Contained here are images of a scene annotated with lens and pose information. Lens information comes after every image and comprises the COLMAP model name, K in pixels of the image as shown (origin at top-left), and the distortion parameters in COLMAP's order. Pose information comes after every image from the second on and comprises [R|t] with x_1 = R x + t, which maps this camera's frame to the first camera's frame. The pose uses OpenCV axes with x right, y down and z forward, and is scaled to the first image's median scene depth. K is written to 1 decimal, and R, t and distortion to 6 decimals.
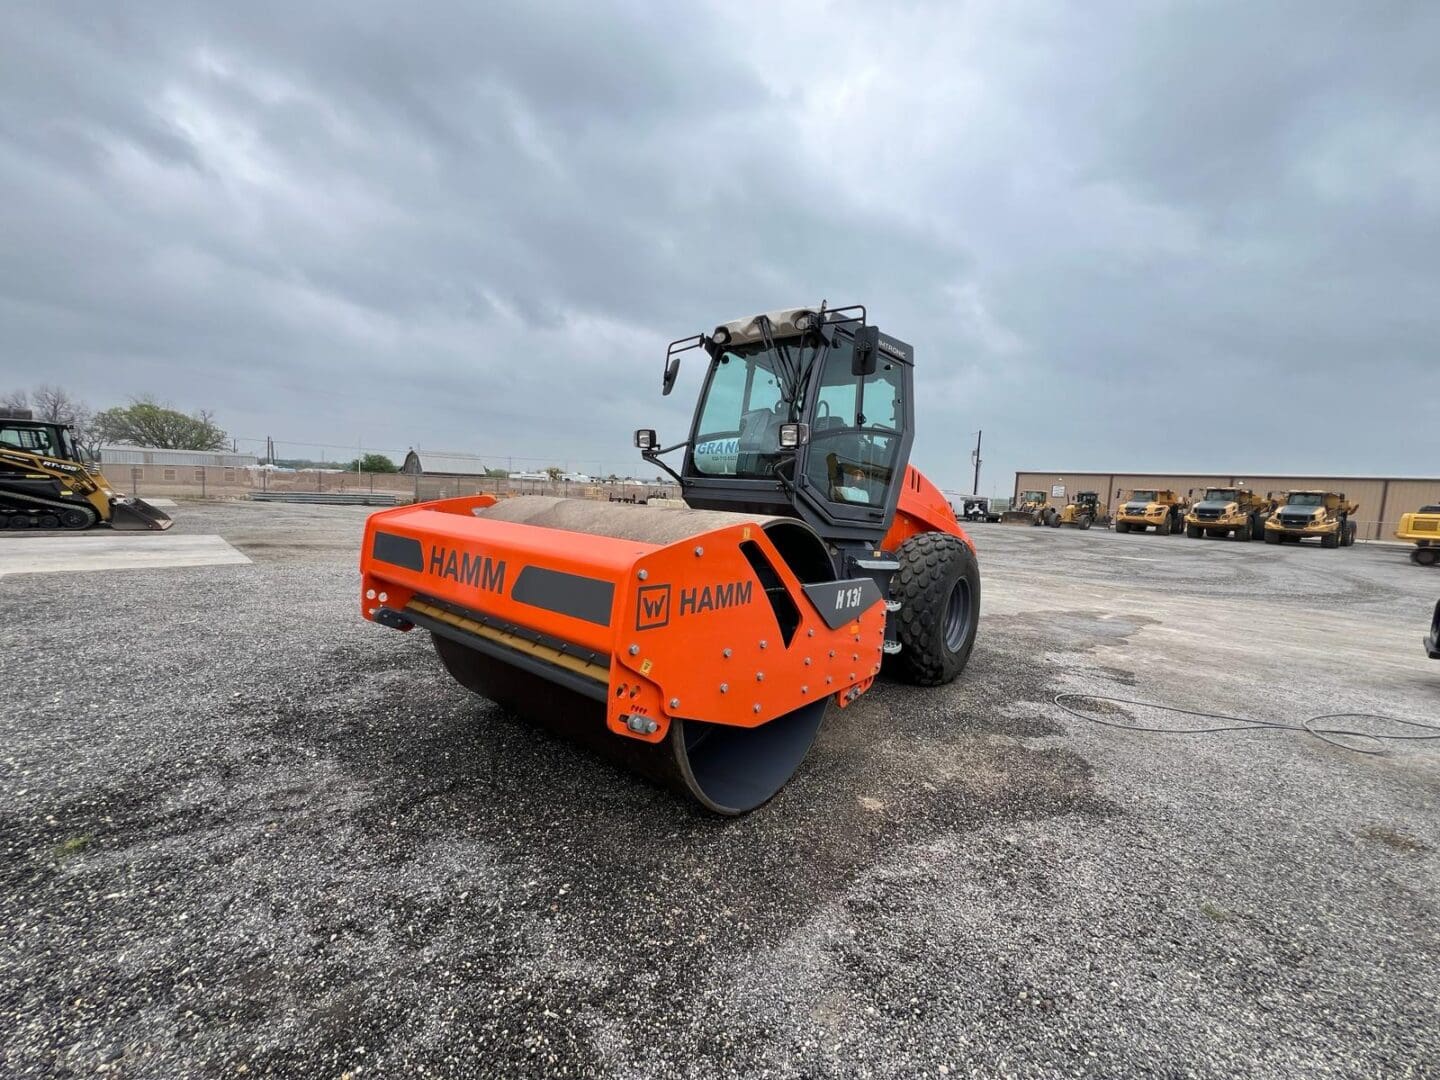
lens RADIAL K [[574.0, 0, 718.3], [0, 574.0, 540.5], [0, 0, 1]] dist [-0.001178, 0.000131]
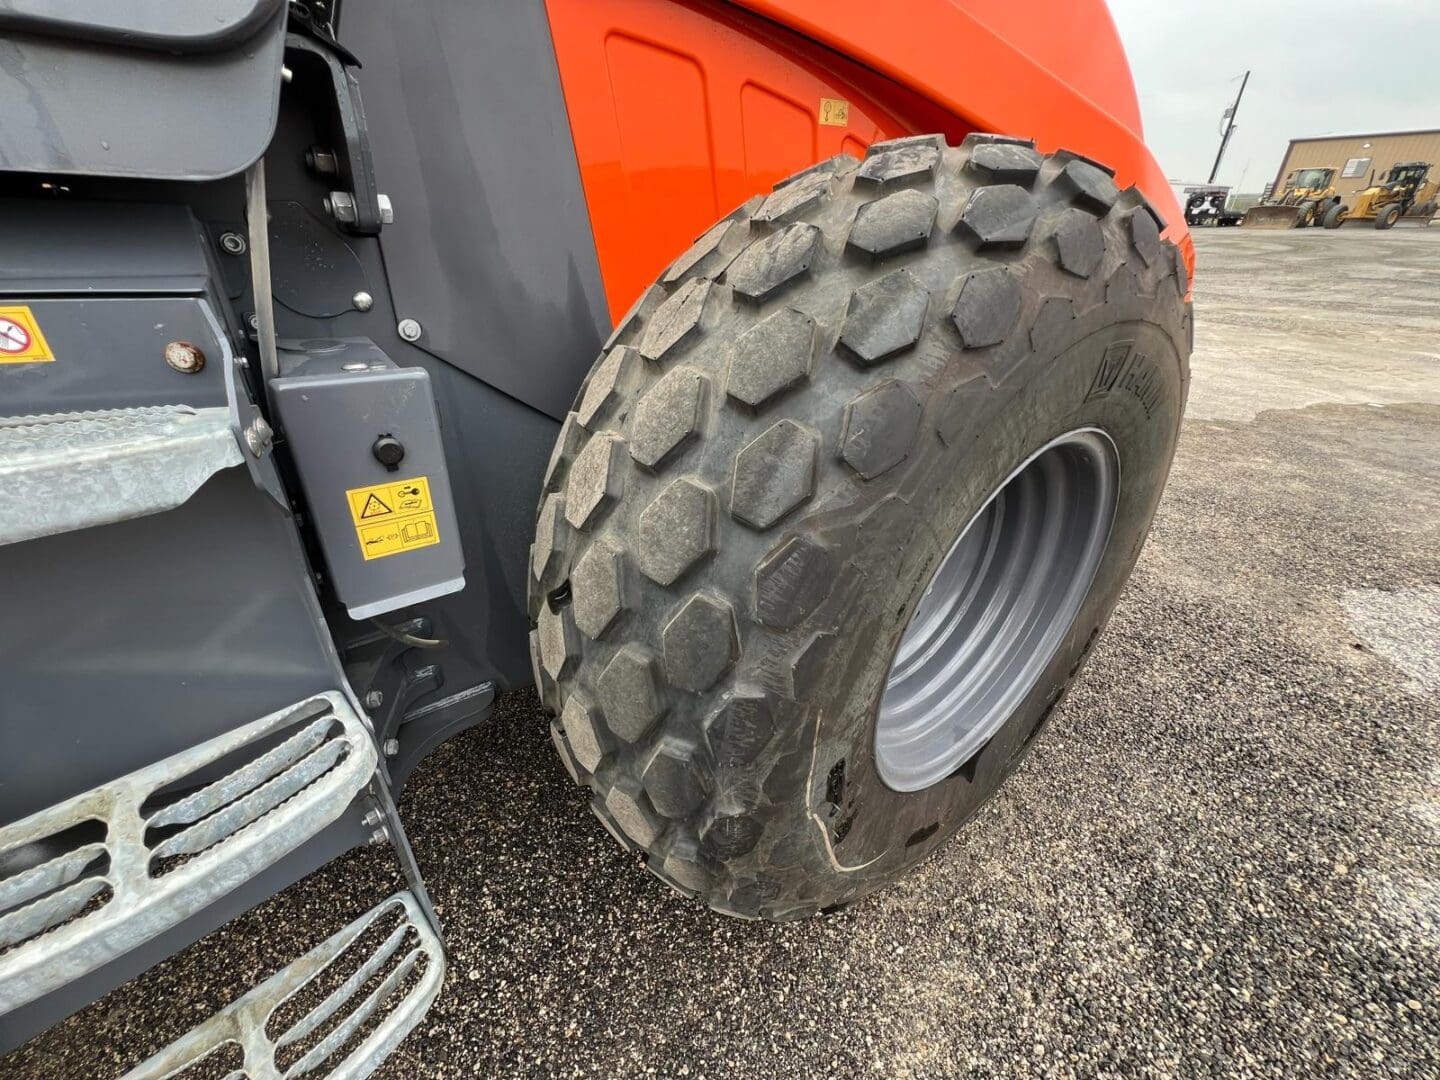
lens RADIAL K [[590.2, 0, 720.0], [0, 590.2, 540.0], [0, 0, 1]] dist [0.008962, -0.000288]
pose [[0.979481, 0.049532, -0.195357, 0.185167], [0.034977, 0.912841, 0.406815, 0.008838], [0.198480, -0.405301, 0.892377, 0.415595]]
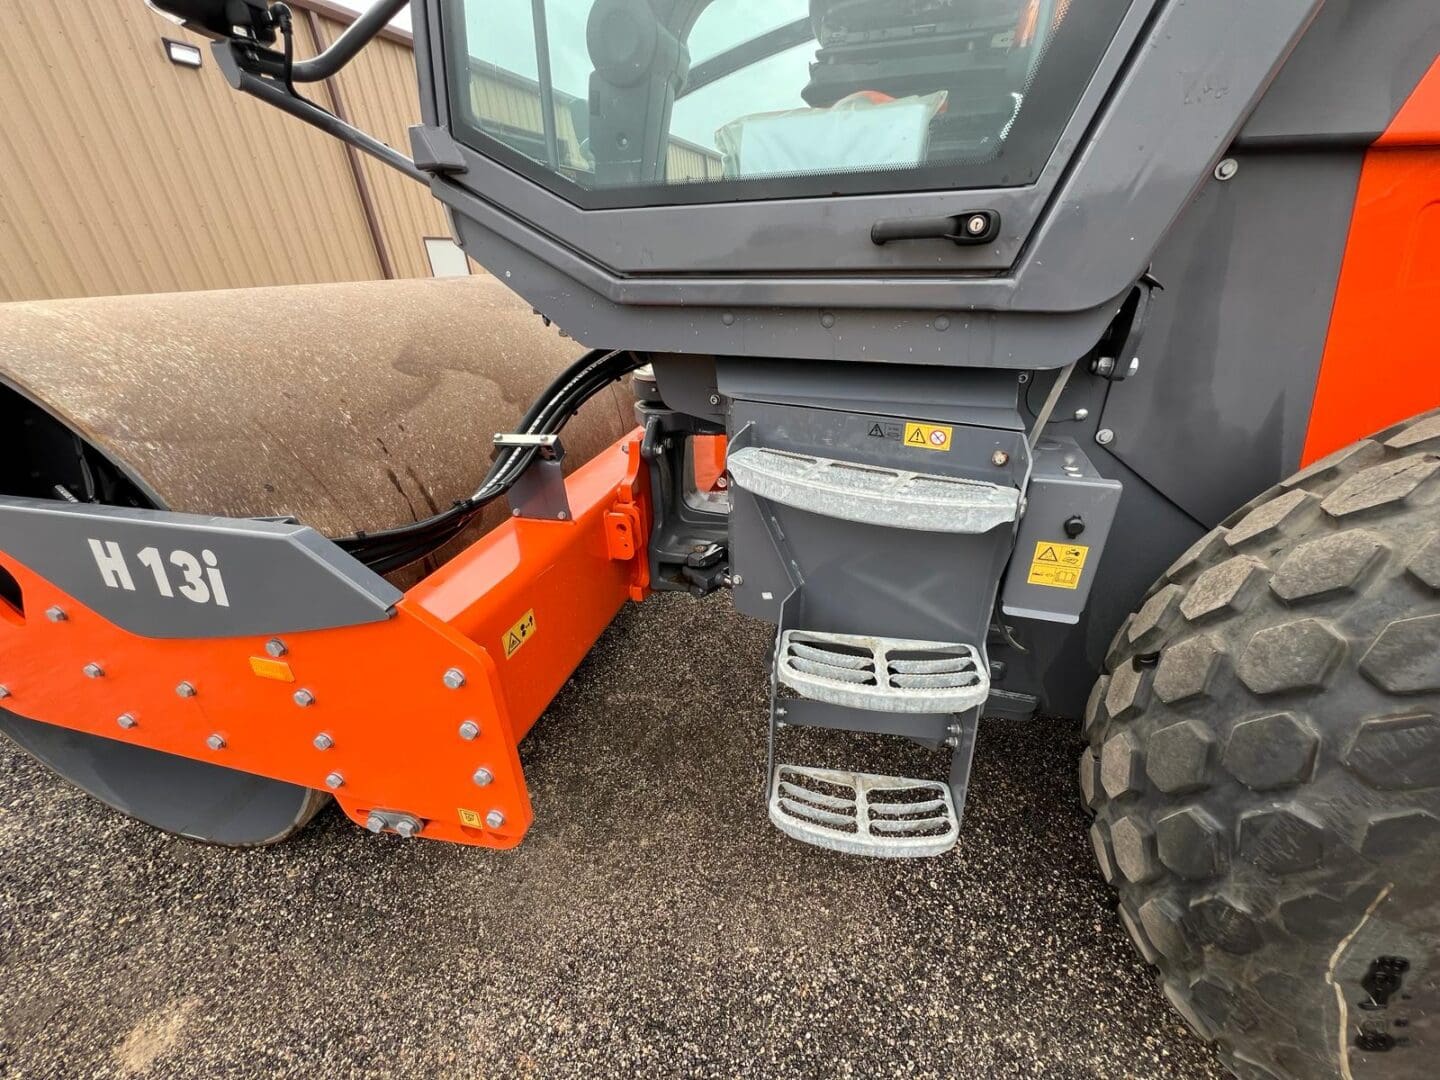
lens RADIAL K [[574.0, 0, 718.3], [0, 574.0, 540.5], [0, 0, 1]] dist [-0.001178, 0.000131]
pose [[0.401501, 0.324815, -0.856325, 0.197671], [0.001383, 0.934781, 0.355223, -0.007750], [0.915858, -0.143806, 0.374866, 0.376733]]
